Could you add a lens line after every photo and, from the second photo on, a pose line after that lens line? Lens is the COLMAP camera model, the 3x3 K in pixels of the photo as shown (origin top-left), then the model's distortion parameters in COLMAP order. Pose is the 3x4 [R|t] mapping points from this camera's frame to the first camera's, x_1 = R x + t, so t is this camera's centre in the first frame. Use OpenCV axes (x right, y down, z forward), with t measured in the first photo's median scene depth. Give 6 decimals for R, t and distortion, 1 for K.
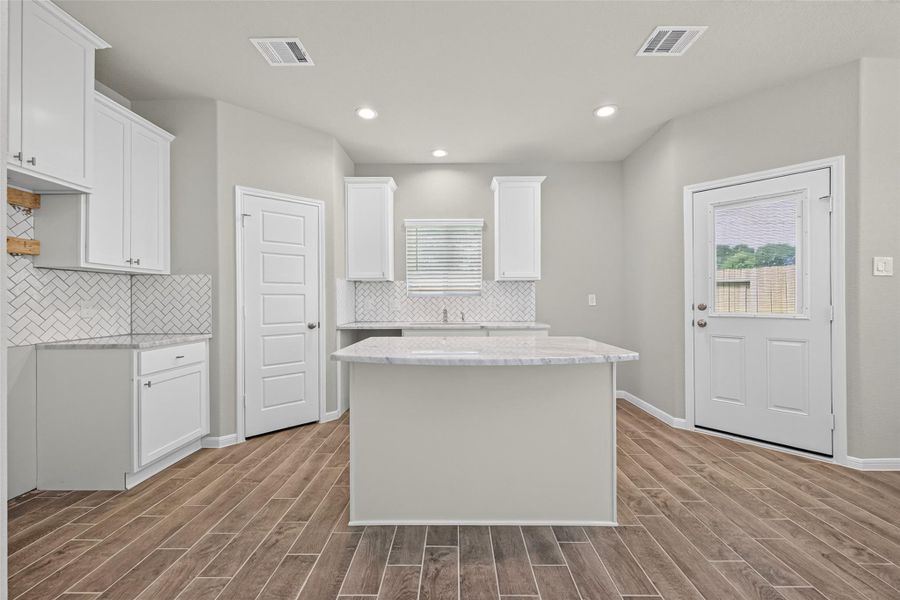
lens RADIAL K [[358.6, 0, 453.6], [0, 358.6, 299.3], [0, 0, 1]] dist [0.001636, 0.000092]
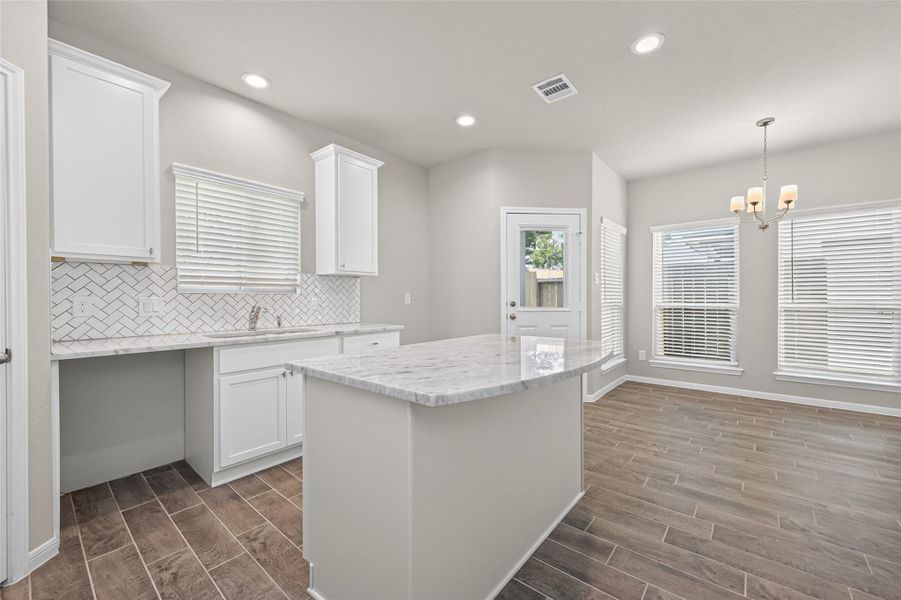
lens RADIAL K [[358.2, 0, 455.4], [0, 358.2, 298.1], [0, 0, 1]] dist [0.010046, 0.000116]
pose [[0.627381, 0.001837, 0.778711, -0.428429], [-0.001882, 0.999998, -0.000843, 0.002505], [-0.778711, -0.000937, 0.627383, 0.362898]]
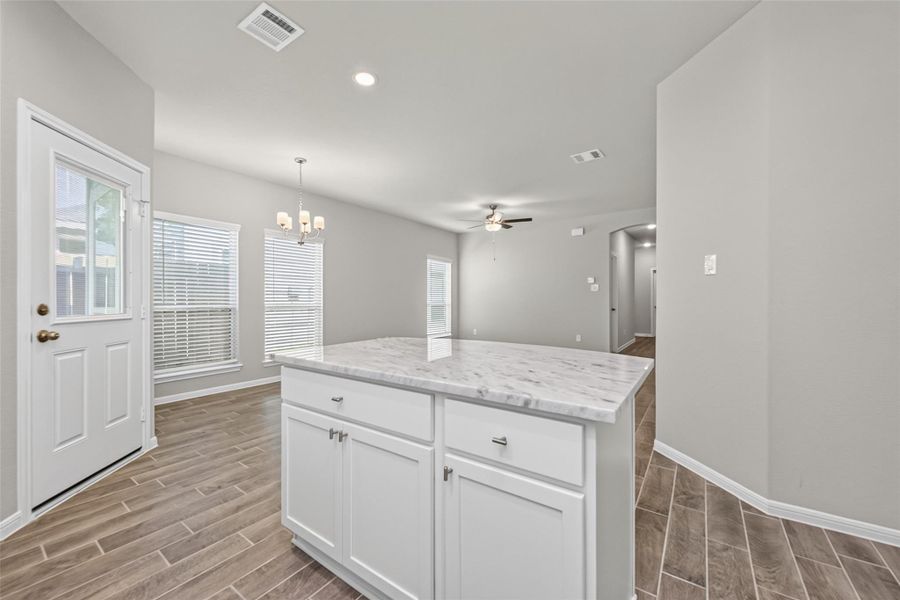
lens RADIAL K [[358.6, 0, 453.6], [0, 358.6, 299.3], [0, 0, 1]] dist [0.001636, 0.000092]
pose [[-0.829484, 0.006364, 0.558495, -0.244936], [0.003774, 0.999976, -0.005790, 0.009945], [-0.558518, -0.002695, -0.829488, 1.125972]]
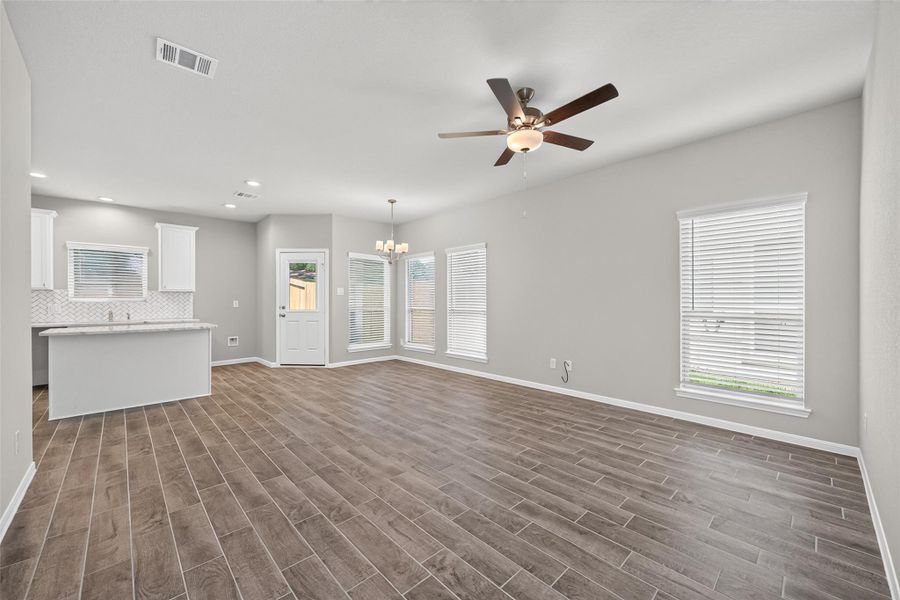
lens RADIAL K [[352.3, 0, 461.2], [0, 352.3, 298.5], [0, 0, 1]] dist [-0.005711, -0.000063]
pose [[0.710482, 0.003157, 0.703708, -0.019344], [-0.002178, 0.999995, -0.002288, -0.028422], [-0.703712, 0.000092, 0.710485, -1.207589]]
